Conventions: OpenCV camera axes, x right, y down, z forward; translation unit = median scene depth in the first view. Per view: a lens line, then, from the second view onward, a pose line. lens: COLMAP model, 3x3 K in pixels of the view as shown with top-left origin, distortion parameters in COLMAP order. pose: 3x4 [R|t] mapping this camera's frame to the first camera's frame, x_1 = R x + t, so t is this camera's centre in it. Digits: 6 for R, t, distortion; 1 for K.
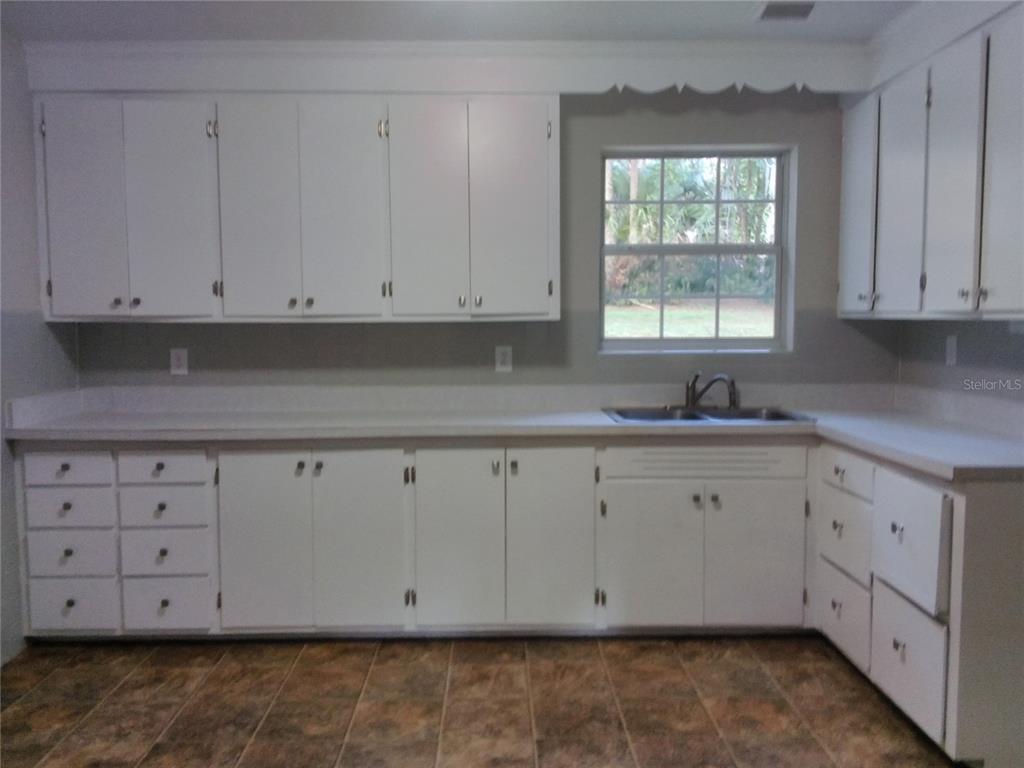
lens RADIAL K [[896.3, 0, 512.0], [0, 896.3, 384.0], [0, 0, 1]] dist [0.130455, -0.210557]
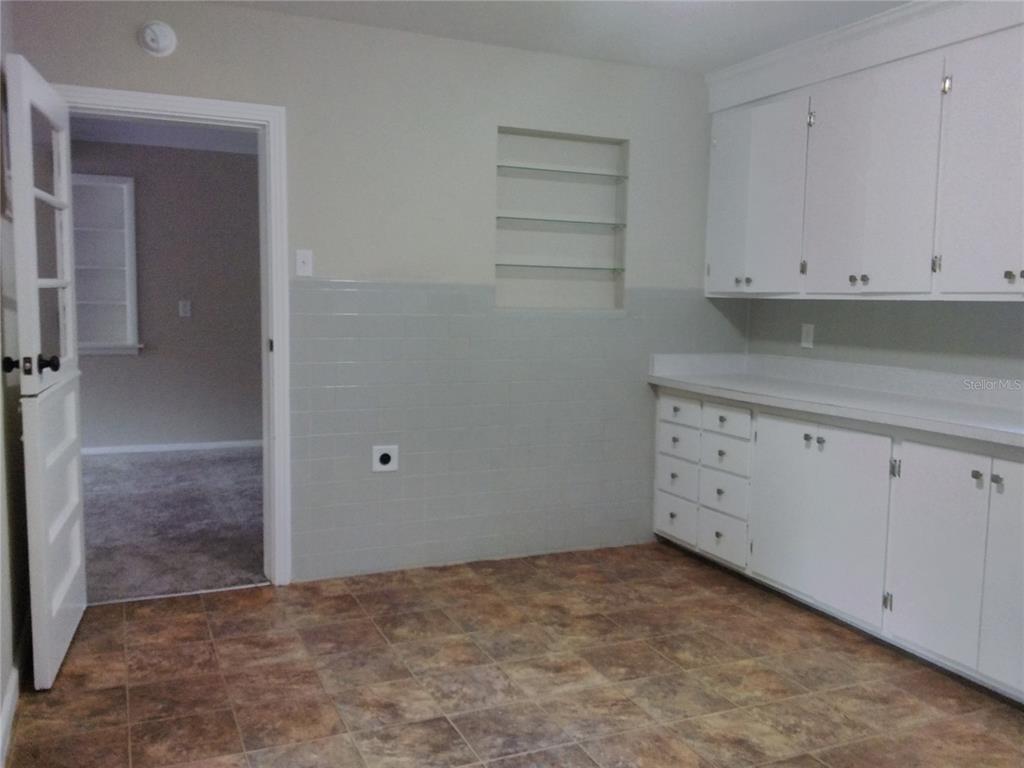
lens RADIAL K [[896.3, 0, 512.0], [0, 896.3, 384.0], [0, 0, 1]] dist [0.130455, -0.210557]
pose [[0.397541, 0.101399, -0.911965, 0.568011], [-0.095348, 0.993060, 0.068852, -0.009478], [0.912617, 0.059582, 0.404450, 0.271407]]
